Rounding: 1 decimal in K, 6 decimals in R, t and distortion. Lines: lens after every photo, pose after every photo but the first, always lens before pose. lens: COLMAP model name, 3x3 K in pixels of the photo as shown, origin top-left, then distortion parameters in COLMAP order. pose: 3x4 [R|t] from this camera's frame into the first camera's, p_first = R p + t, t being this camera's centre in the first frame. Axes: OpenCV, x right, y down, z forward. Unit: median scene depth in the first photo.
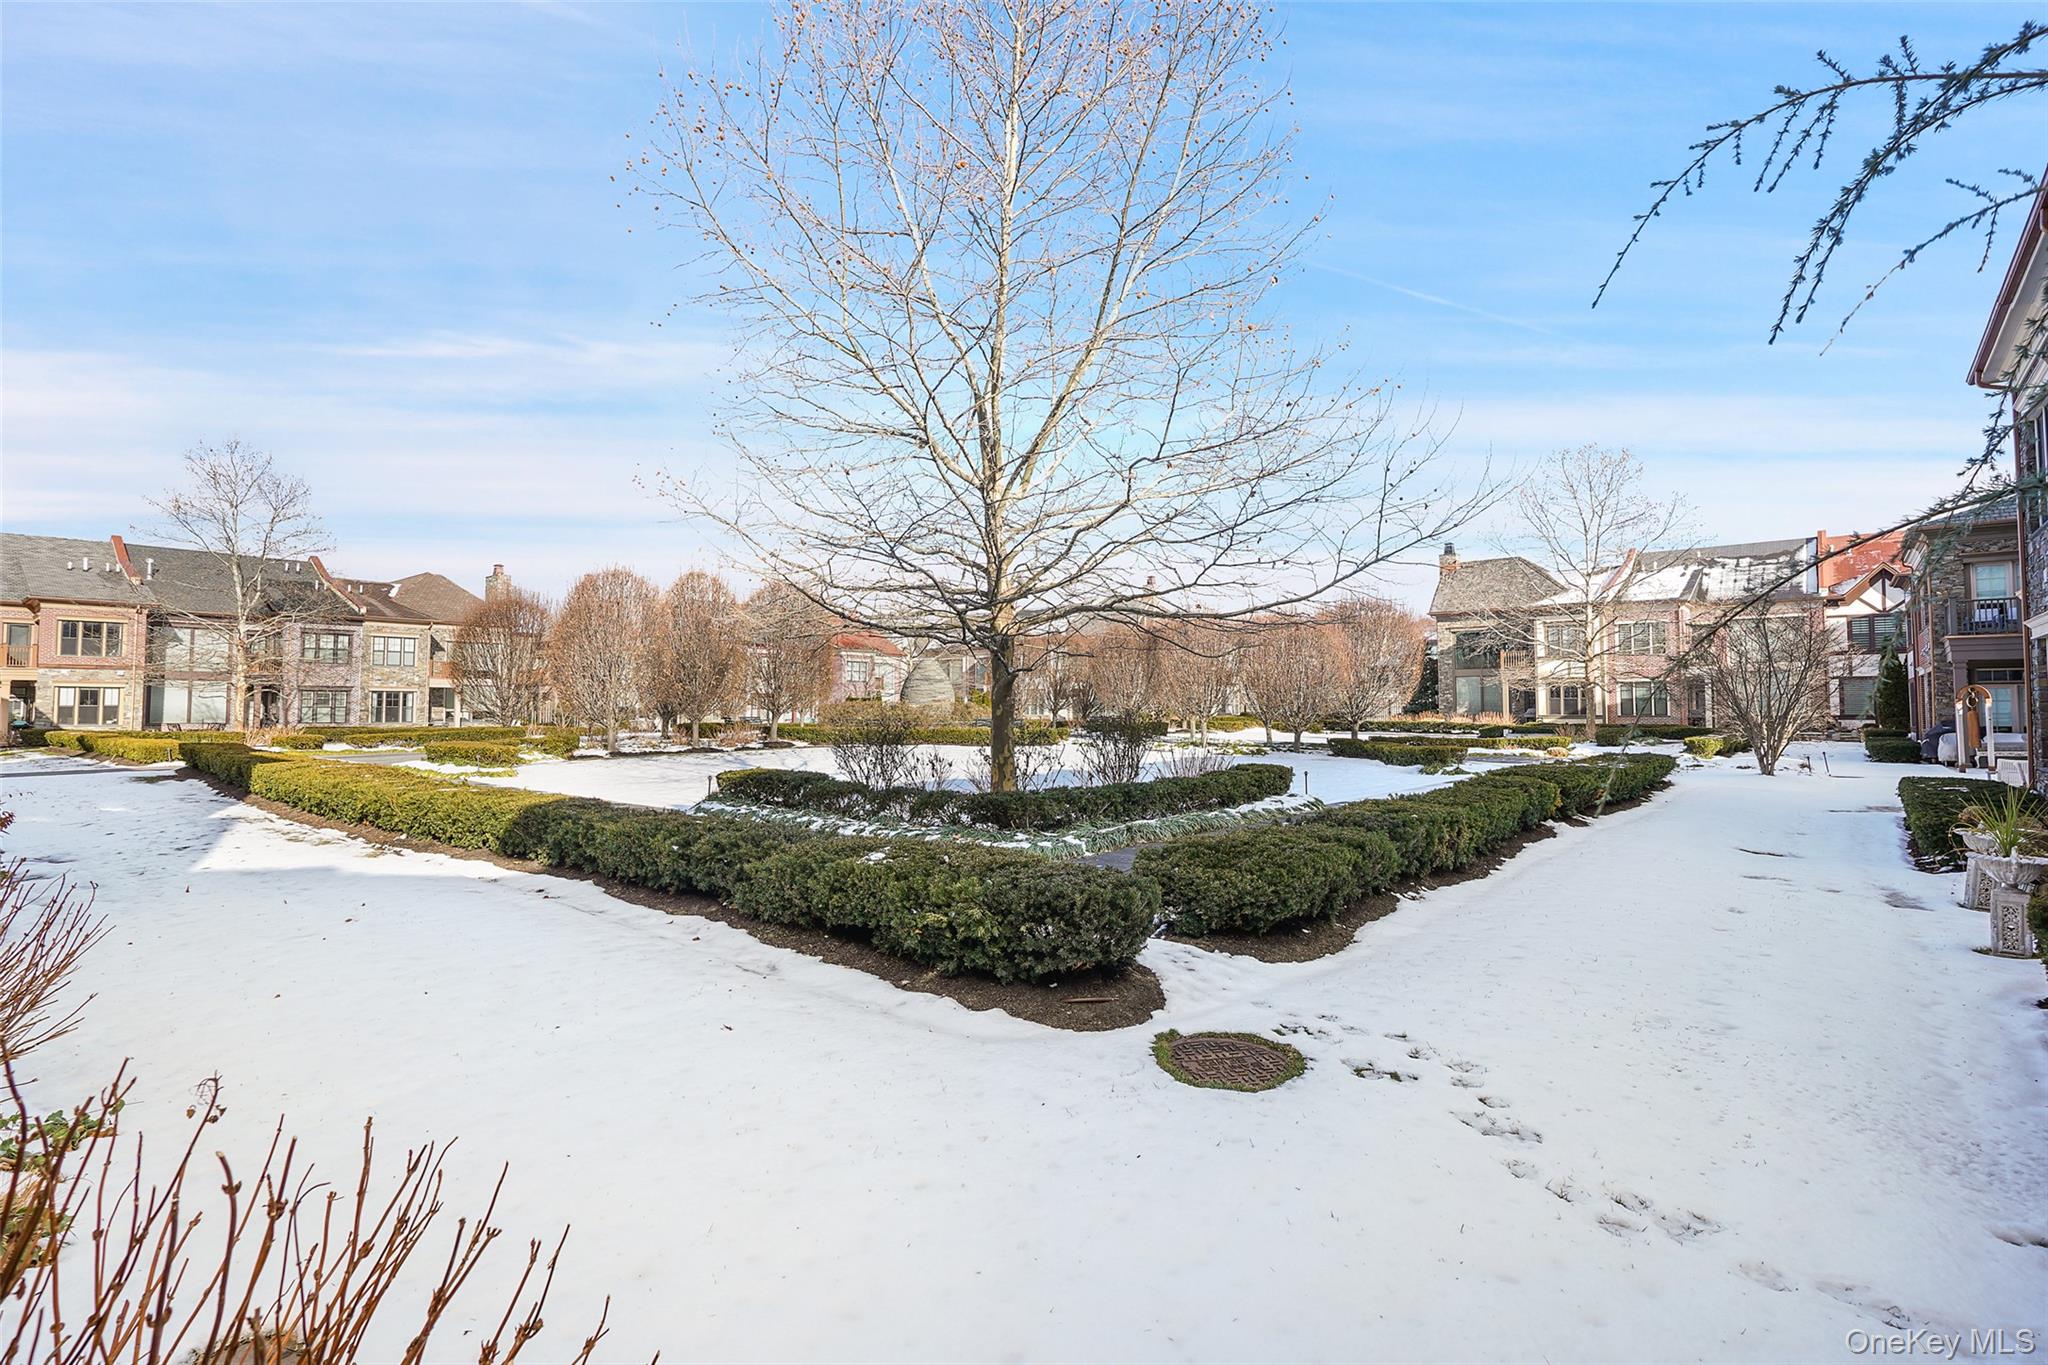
lens RADIAL K [[956.9, 0, 1021.6], [0, 956.9, 692.3], [0, 0, 1]] dist [0.001951, 0.001330]
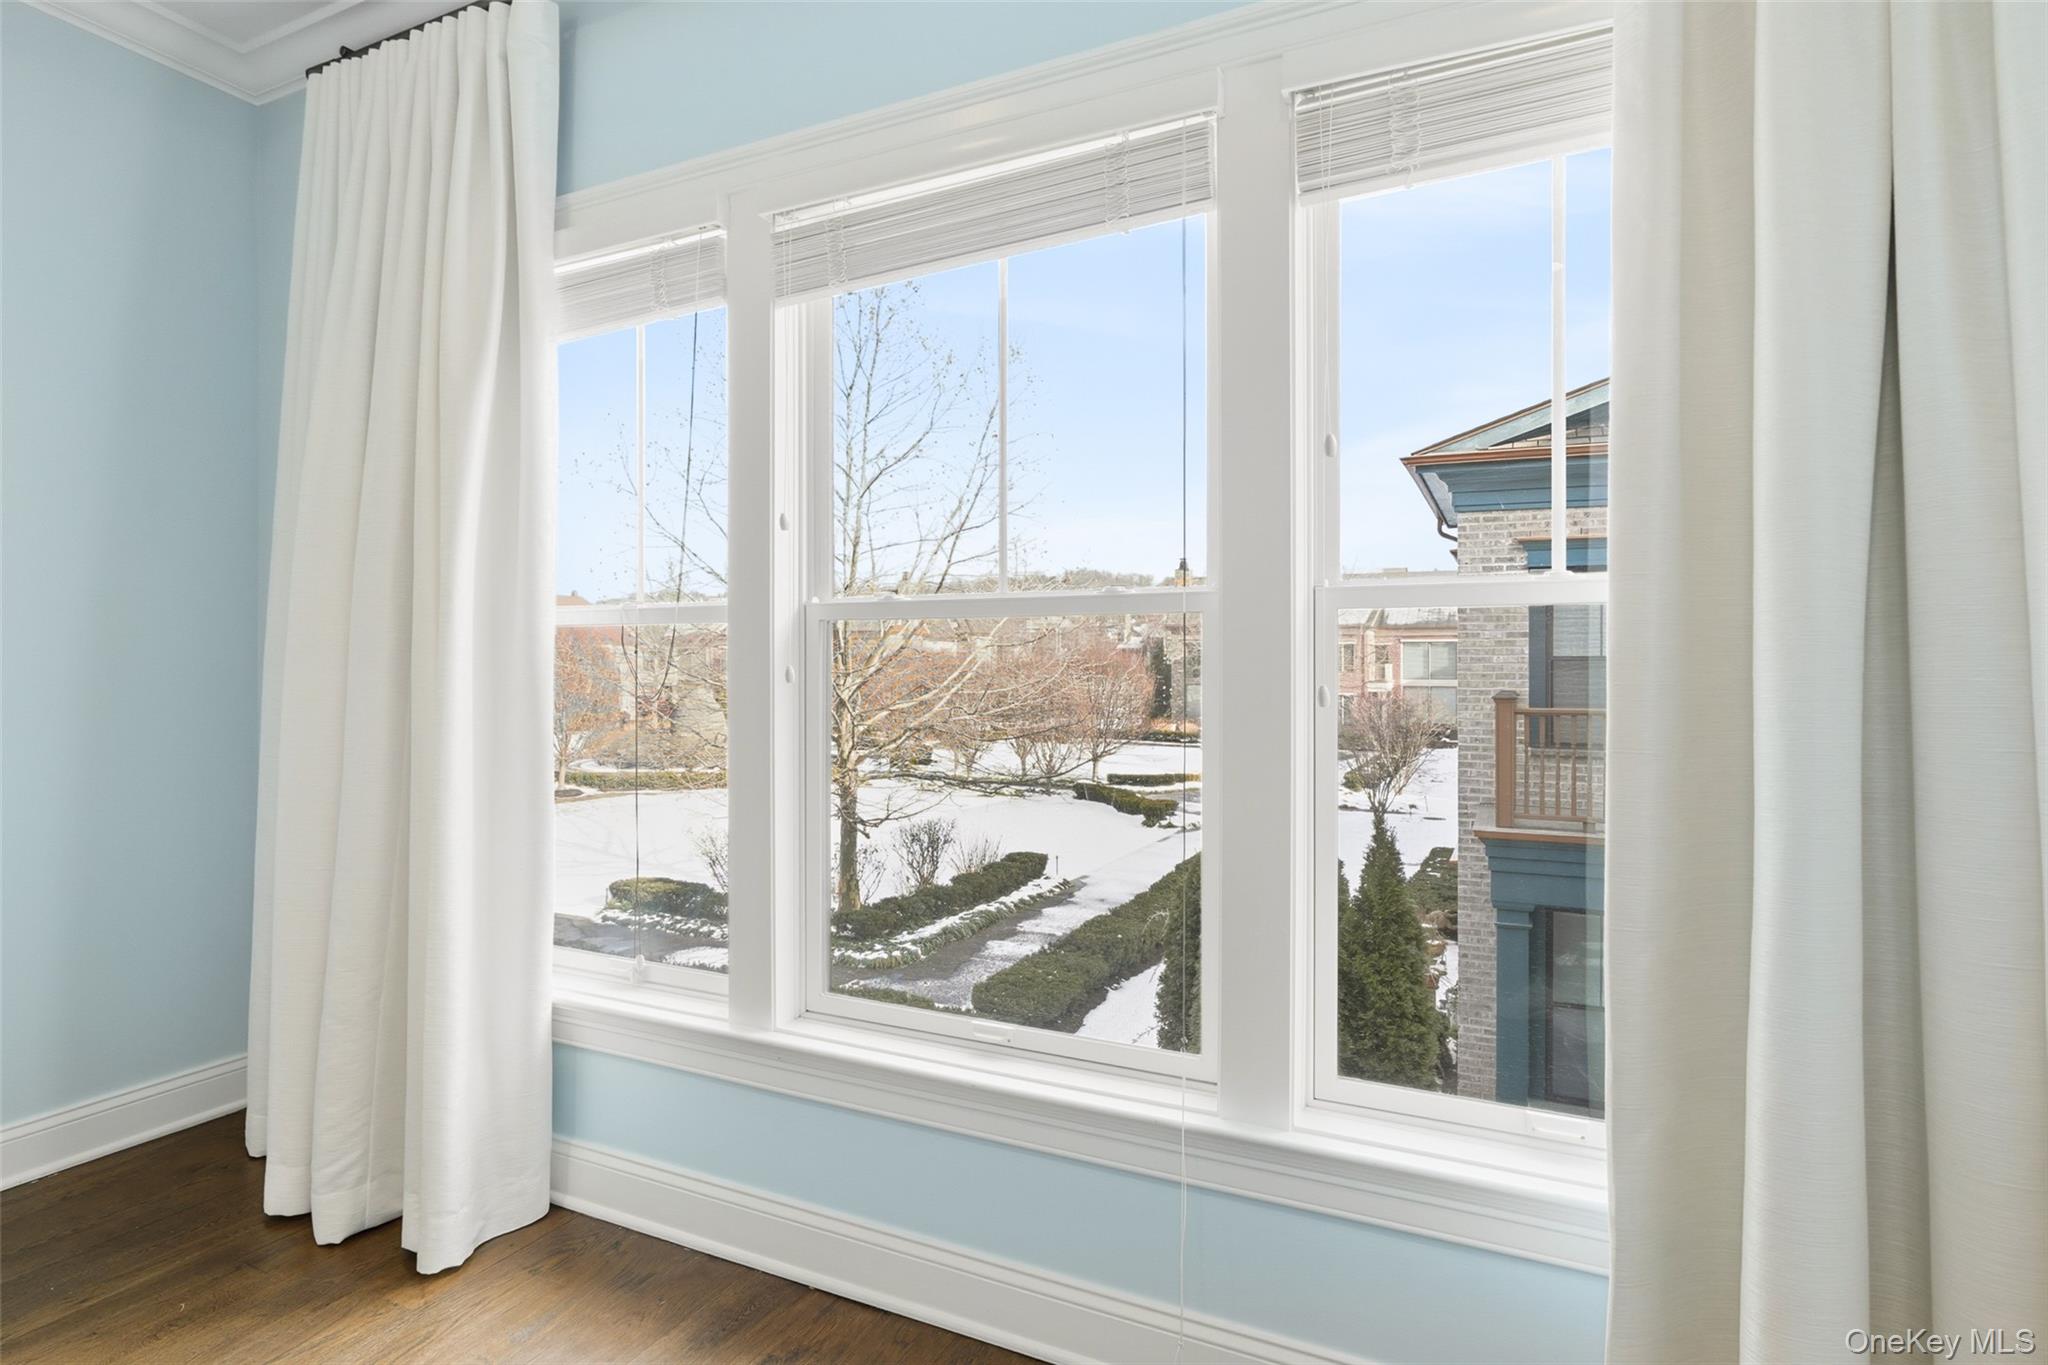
lens RADIAL K [[1019.9, 0, 1009.5], [0, 1019.9, 673.3], [0, 0, 1]] dist [0.014991, 0.000265]
pose [[0.969772, 0.009832, 0.243814, -0.135835], [-0.012419, 0.999882, 0.009074, -0.206572], [-0.243696, -0.011828, 0.969779, -0.423698]]
